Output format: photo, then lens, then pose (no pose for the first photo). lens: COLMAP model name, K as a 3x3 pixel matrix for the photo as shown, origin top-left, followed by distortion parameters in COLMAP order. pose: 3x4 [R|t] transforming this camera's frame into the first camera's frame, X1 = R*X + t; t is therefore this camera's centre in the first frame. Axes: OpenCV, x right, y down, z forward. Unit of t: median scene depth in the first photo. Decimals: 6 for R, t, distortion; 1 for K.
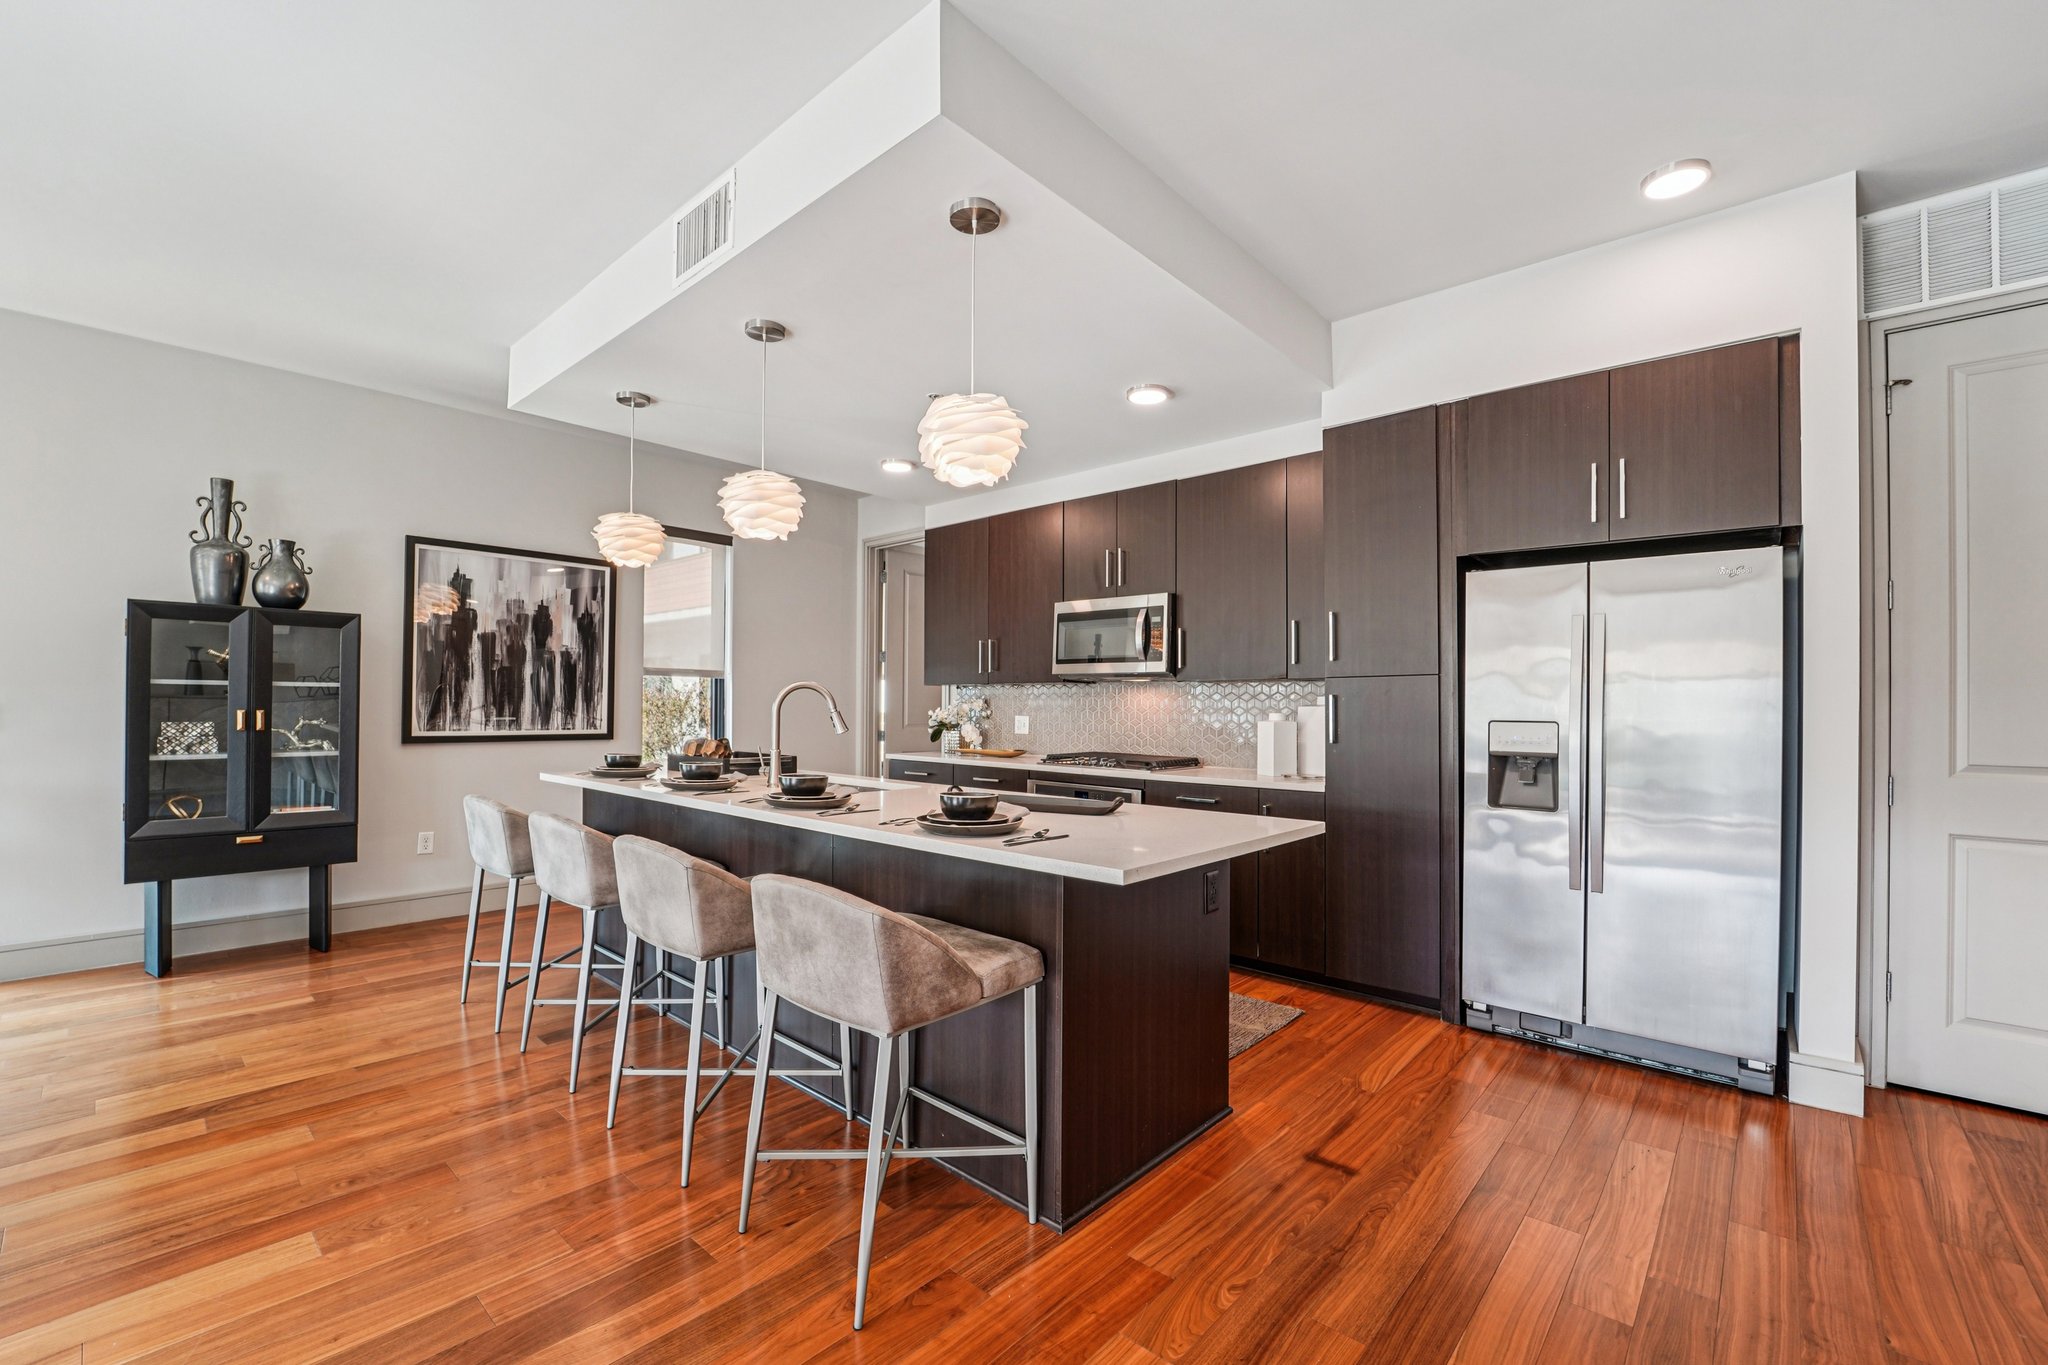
lens RADIAL K [[838.2, 0, 1019.3], [0, 838.2, 699.0], [0, 0, 1]] dist [-0.000906, -0.000040]
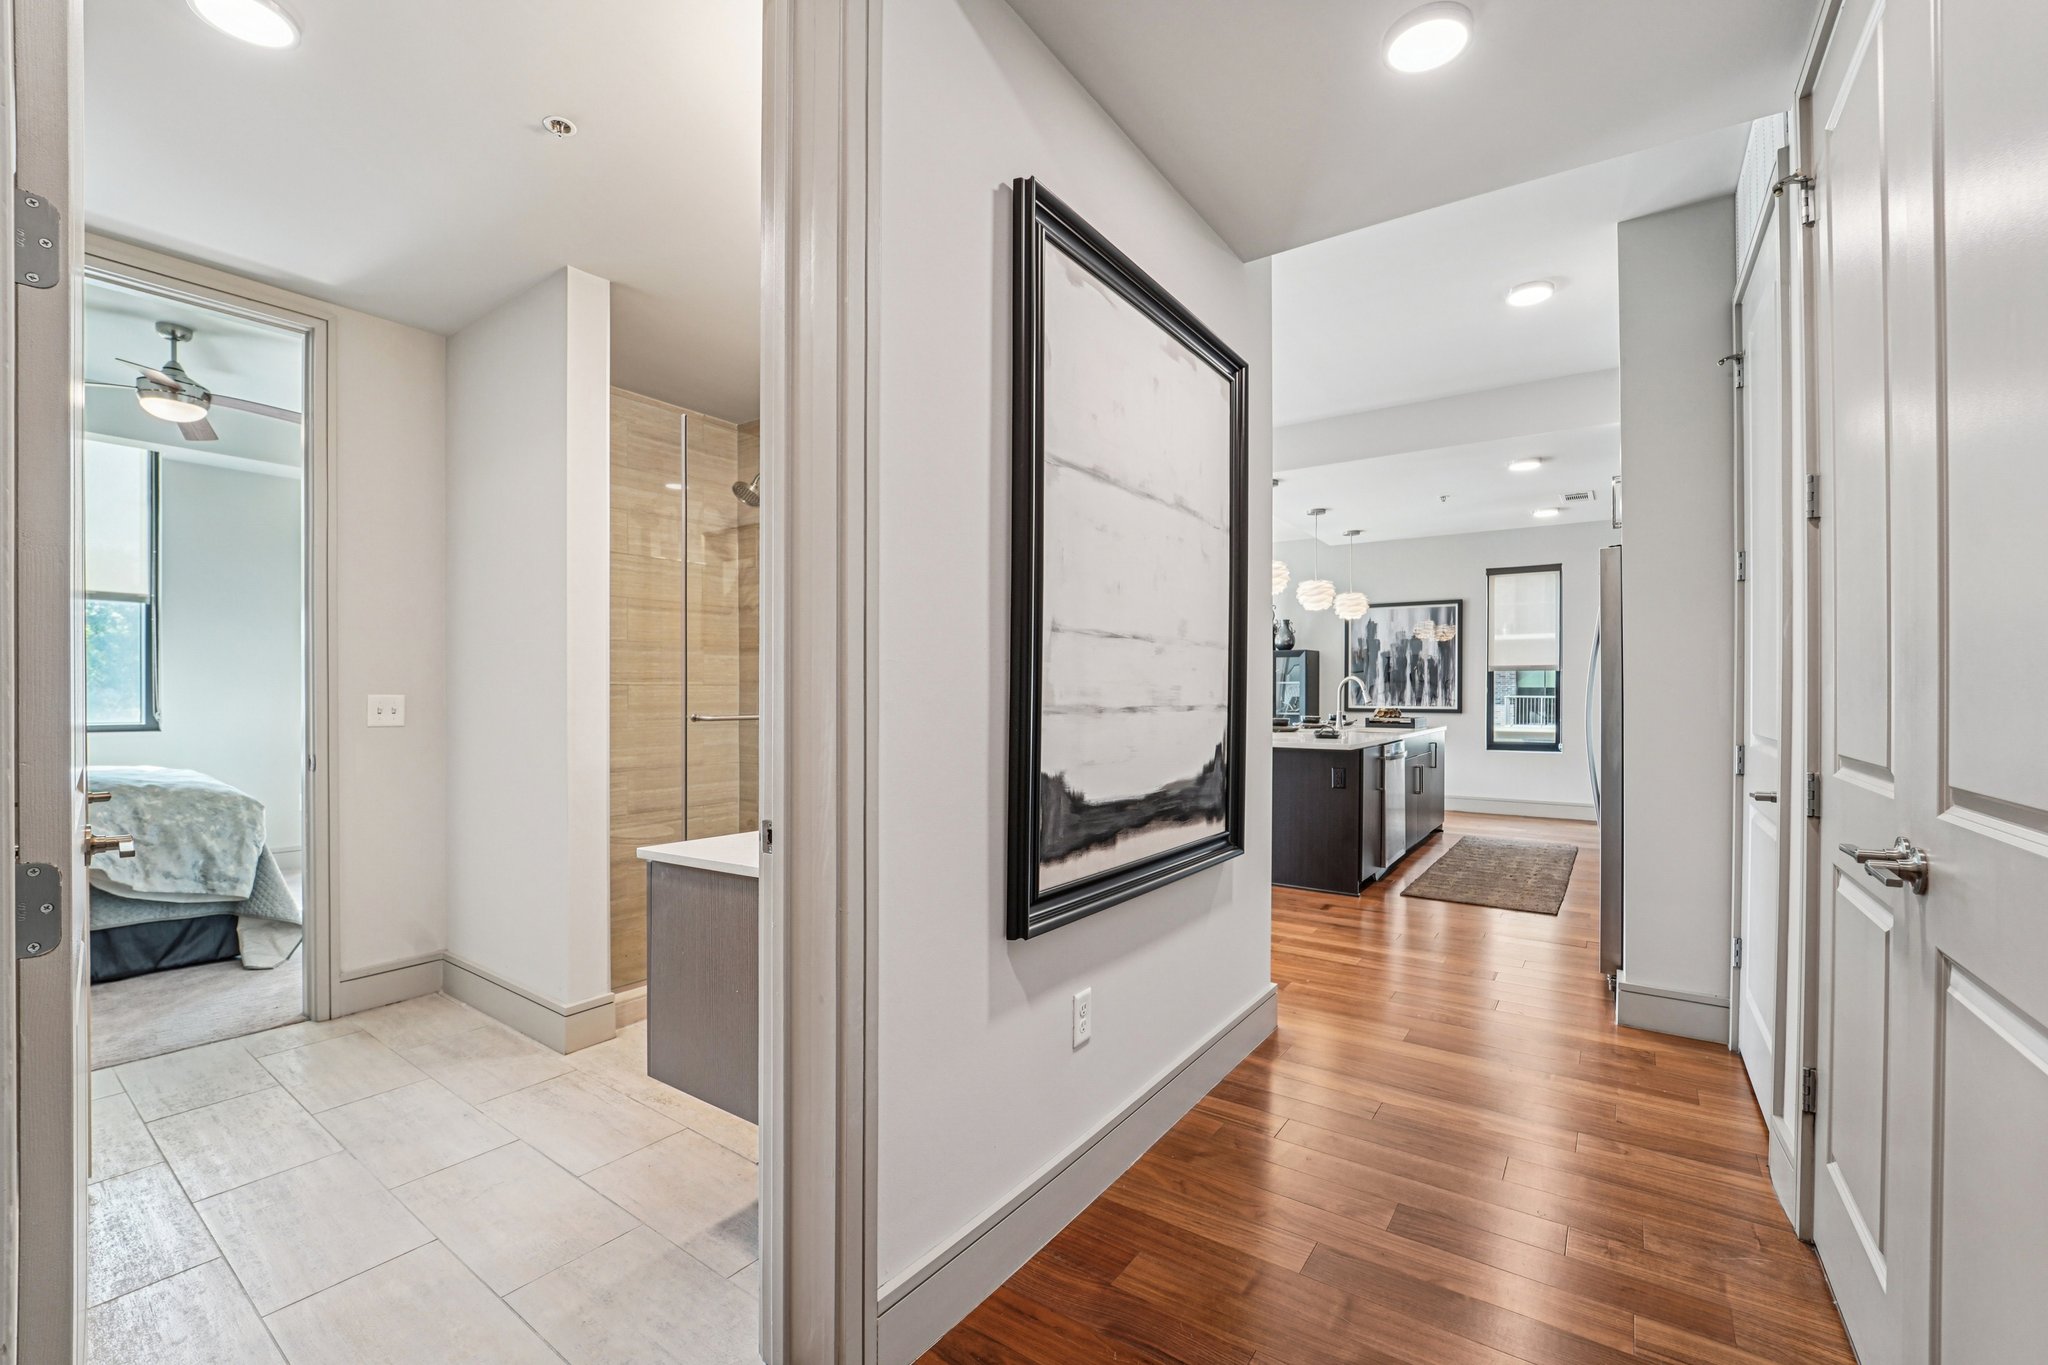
lens RADIAL K [[838.2, 0, 1017.1], [0, 838.2, 691.8], [0, 0, 1]] dist [-0.000906, -0.000040]
pose [[0.120001, -0.004481, -0.992764, 1.036228], [0.007074, 0.999968, -0.003658, 0.008200], [0.992749, -0.006584, 0.120029, -0.005965]]
